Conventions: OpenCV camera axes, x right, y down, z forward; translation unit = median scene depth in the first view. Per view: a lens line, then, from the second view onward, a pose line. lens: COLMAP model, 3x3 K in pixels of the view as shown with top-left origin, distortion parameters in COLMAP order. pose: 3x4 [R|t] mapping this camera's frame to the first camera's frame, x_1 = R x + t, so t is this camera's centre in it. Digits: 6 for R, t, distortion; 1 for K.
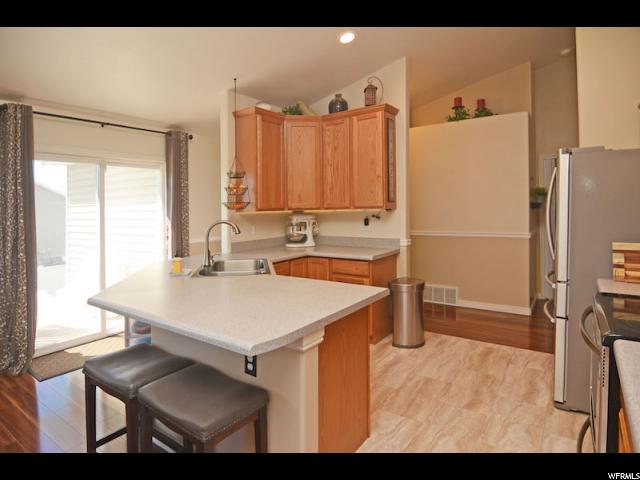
lens RADIAL K [[367.1, 0, 310.8], [0, 367.1, 213.1], [0, 0, 1]] dist [-0.006599, -0.003294]
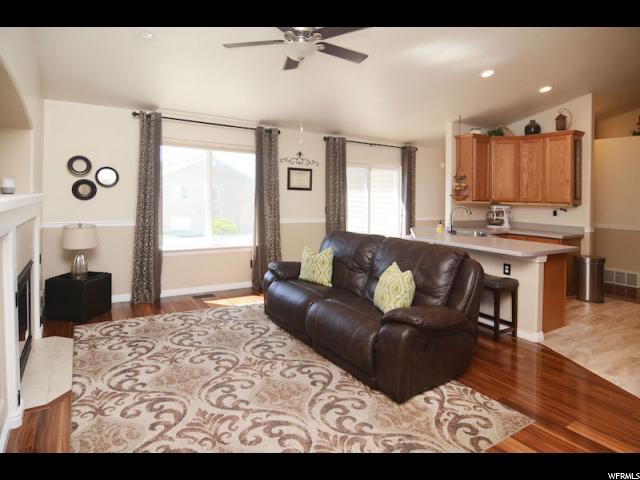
lens RADIAL K [[368.7, 0, 311.3], [0, 368.7, 184.2], [0, 0, 1]] dist [-0.001932, -0.000722]
pose [[0.925785, 0.033786, -0.376538, -0.176662], [-0.051882, 0.997929, -0.038019, 0.015860], [0.374474, 0.054733, 0.925621, -0.624248]]
